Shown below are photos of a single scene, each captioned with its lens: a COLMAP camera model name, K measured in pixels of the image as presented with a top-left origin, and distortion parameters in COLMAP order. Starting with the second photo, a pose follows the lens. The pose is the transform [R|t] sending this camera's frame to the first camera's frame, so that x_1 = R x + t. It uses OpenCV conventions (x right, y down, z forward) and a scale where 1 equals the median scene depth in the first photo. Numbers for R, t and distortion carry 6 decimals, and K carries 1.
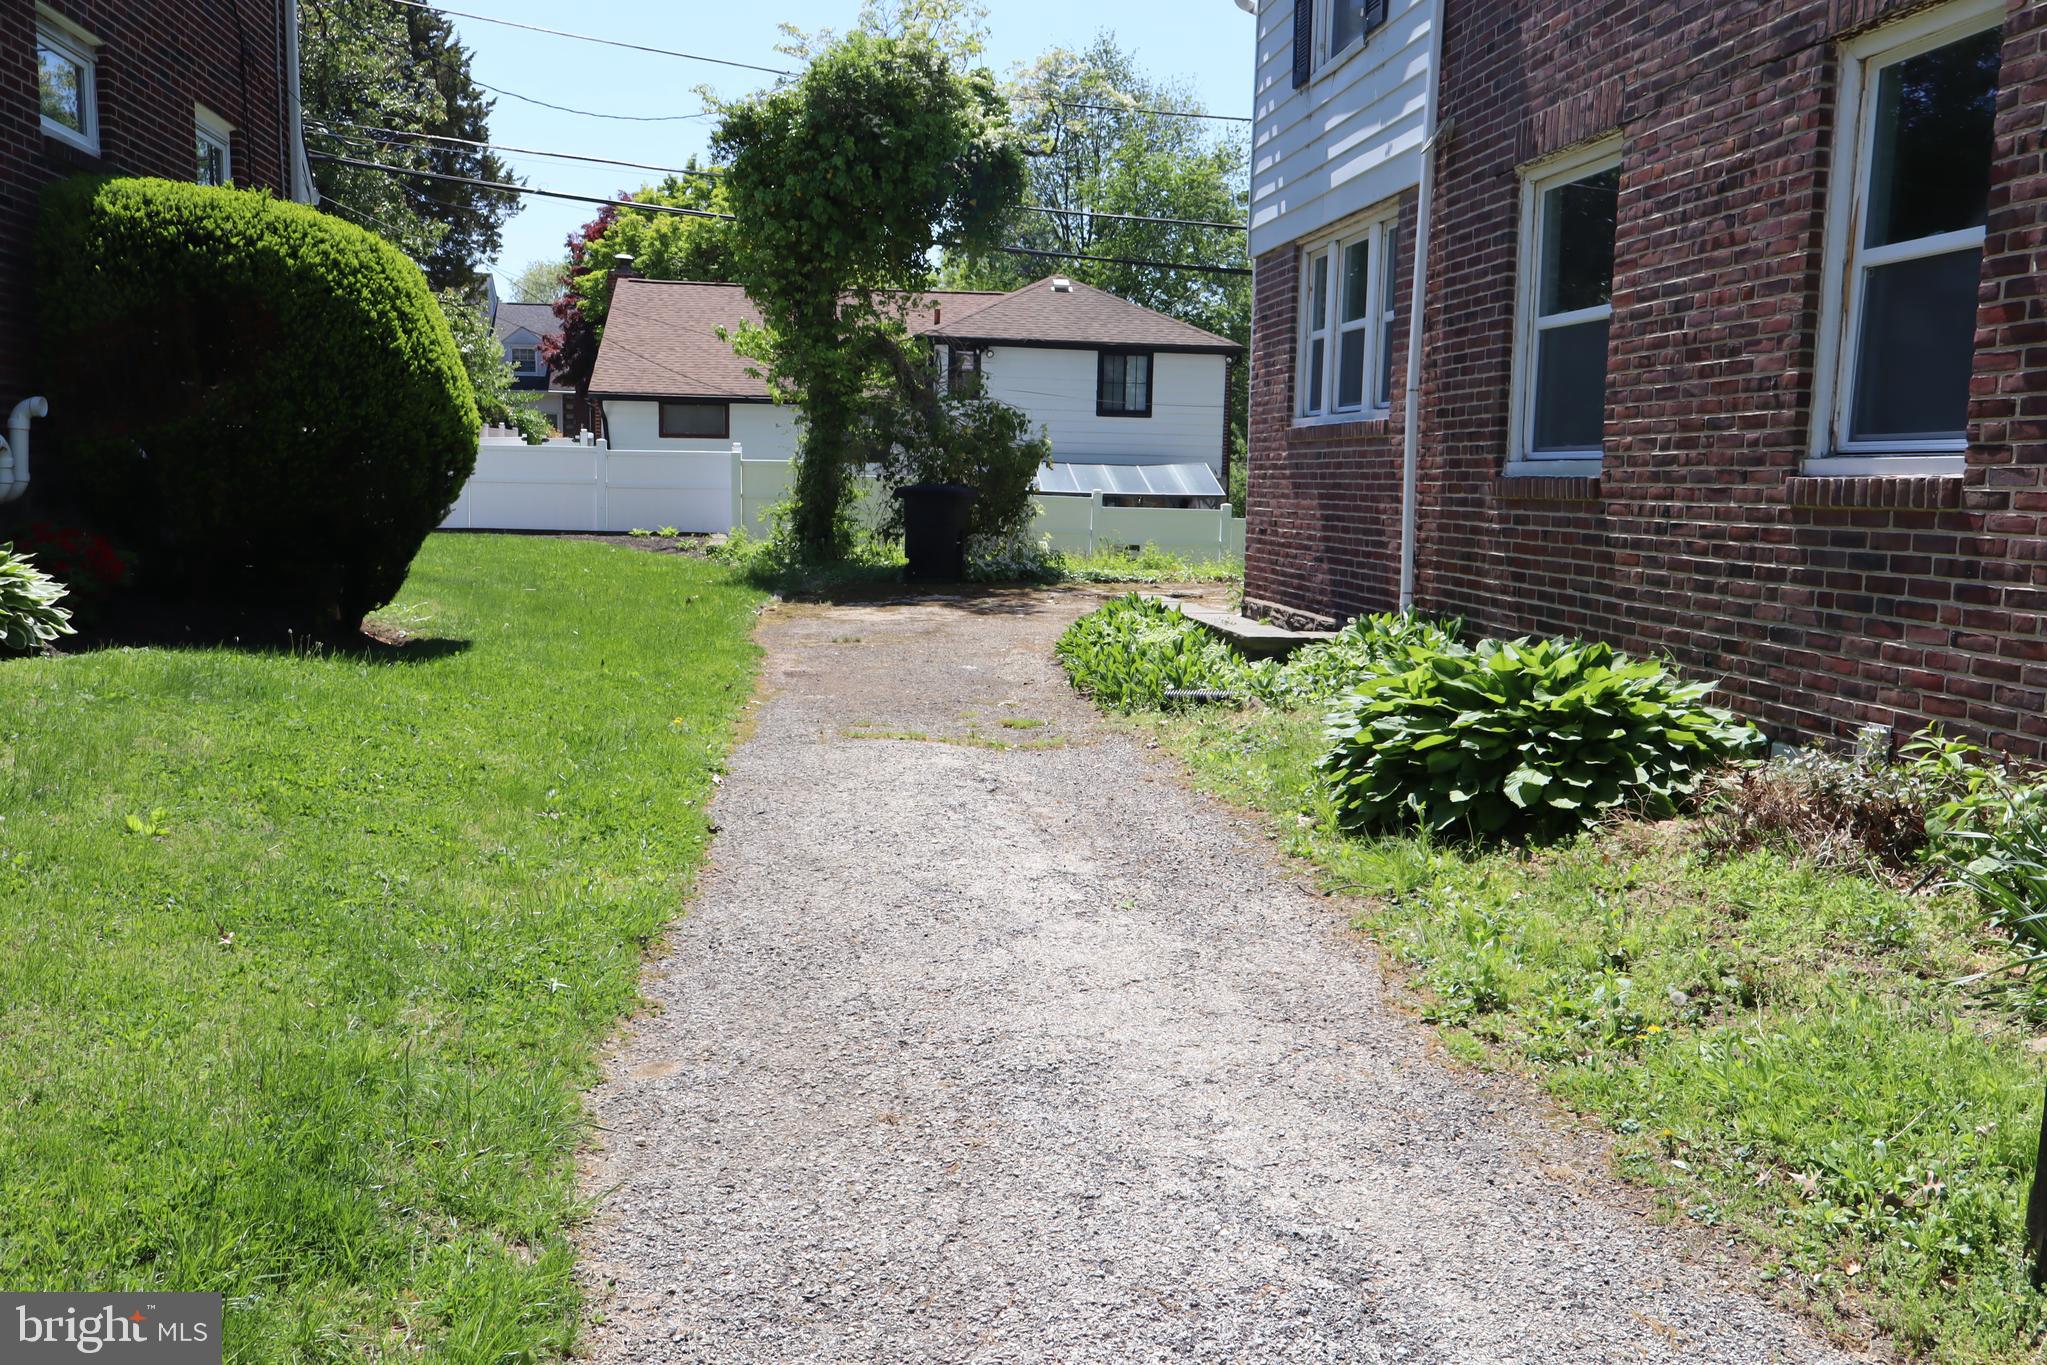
lens RADIAL K [[1716.0, 0, 1021.9], [0, 1716.0, 693.2], [0, 0, 1]] dist [0.004900, 0.003038]
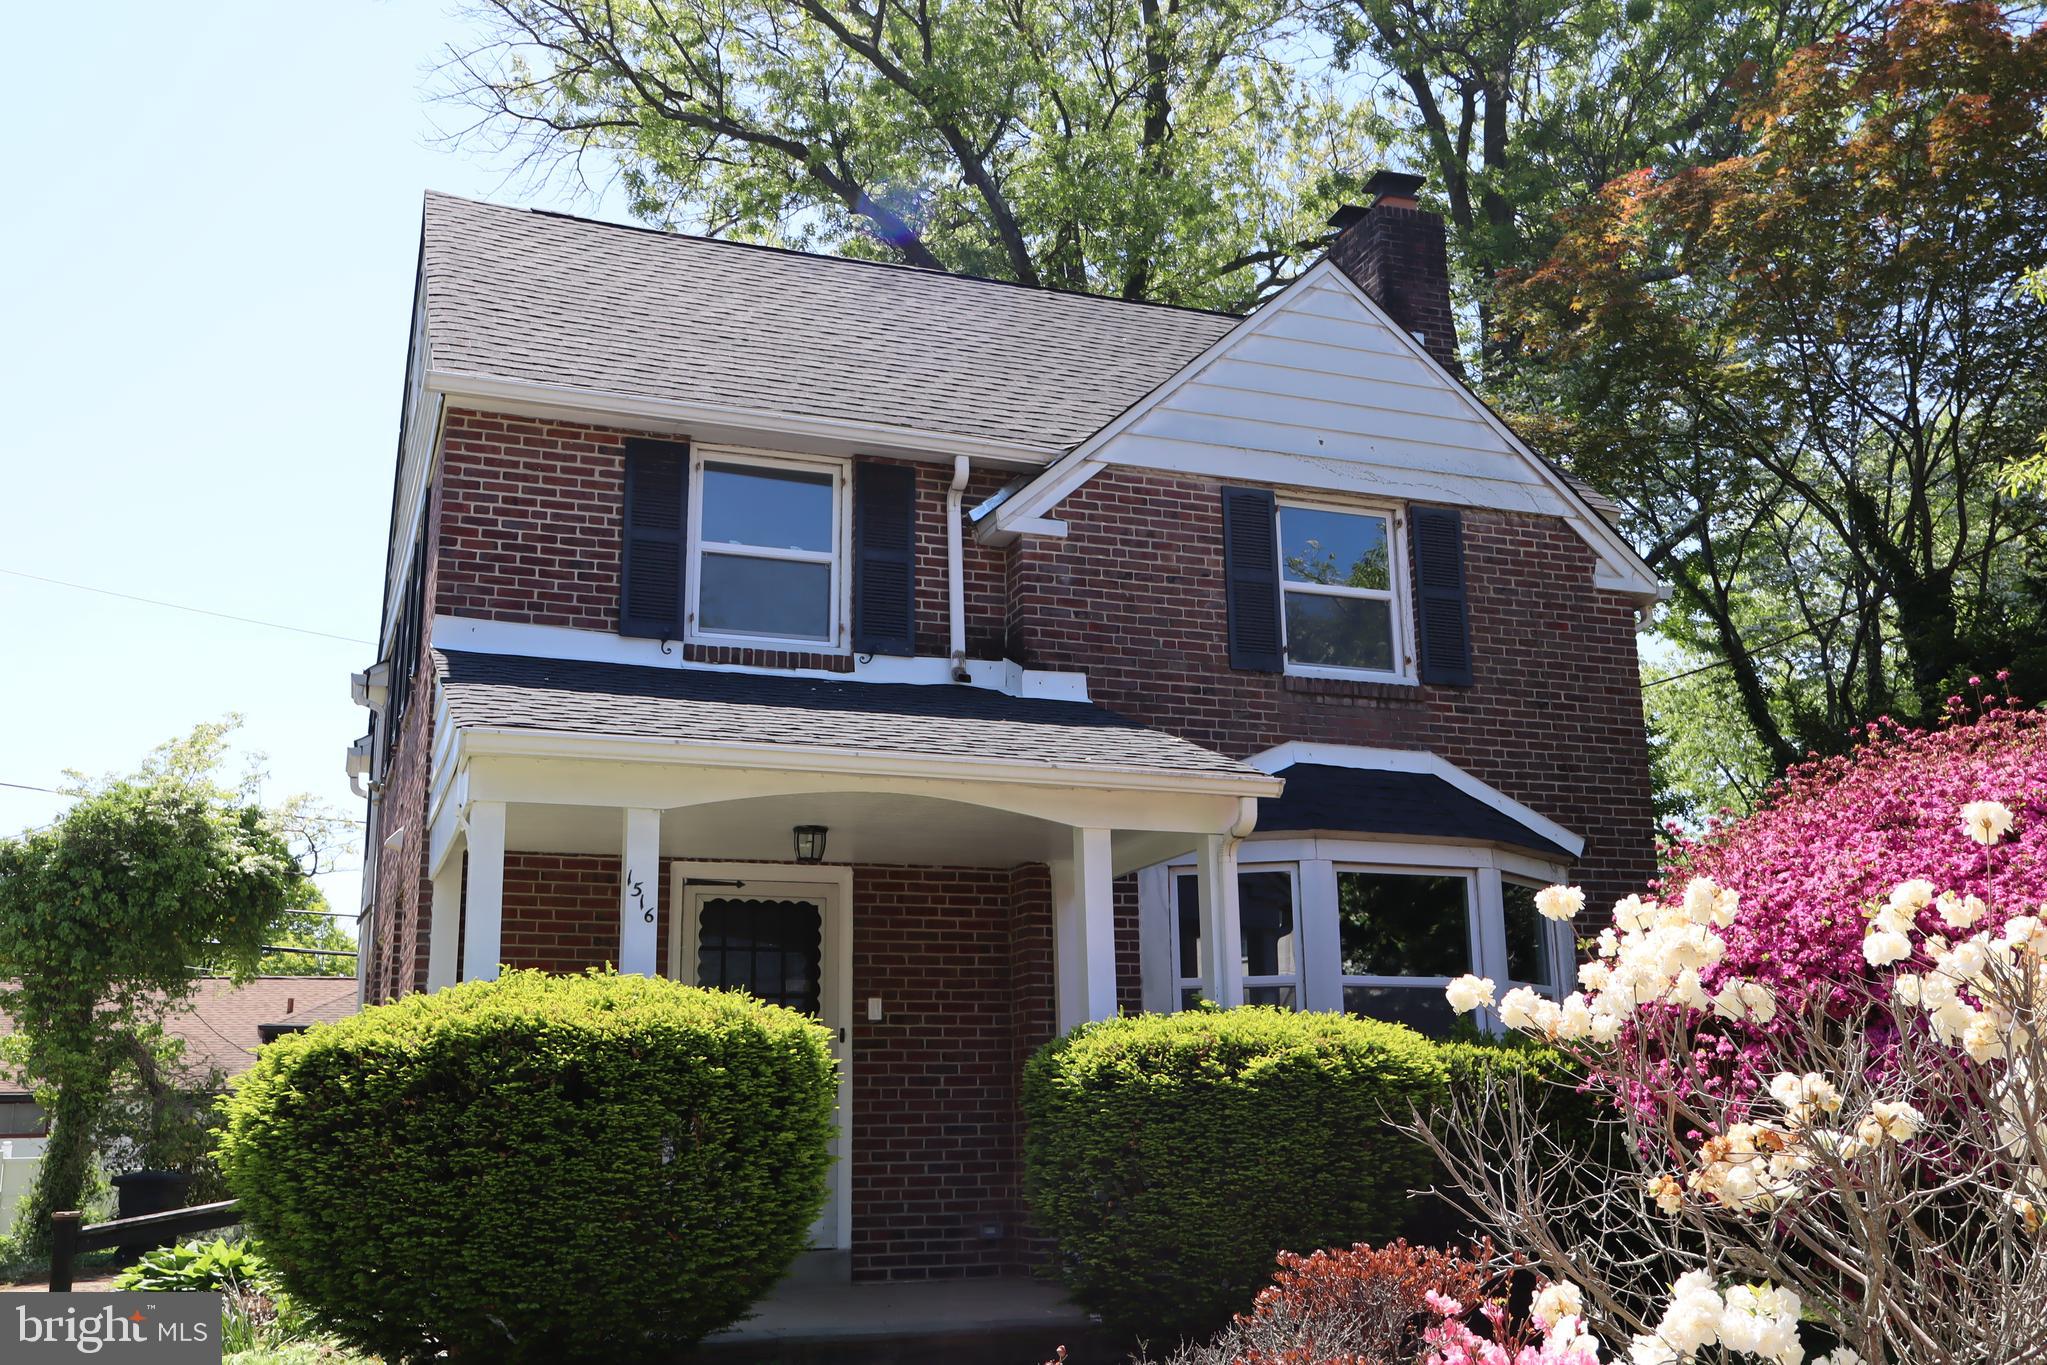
lens RADIAL K [[1994.0, 0, 1023.5], [0, 1994.0, 682.5], [0, 0, 1]] dist [0.018000, -0.009483]
pose [[0.978430, 0.010569, 0.206309, 0.530658], [0.063649, 0.934682, -0.349741, 0.163189], [-0.196529, 0.355329, 0.913848, -0.932664]]
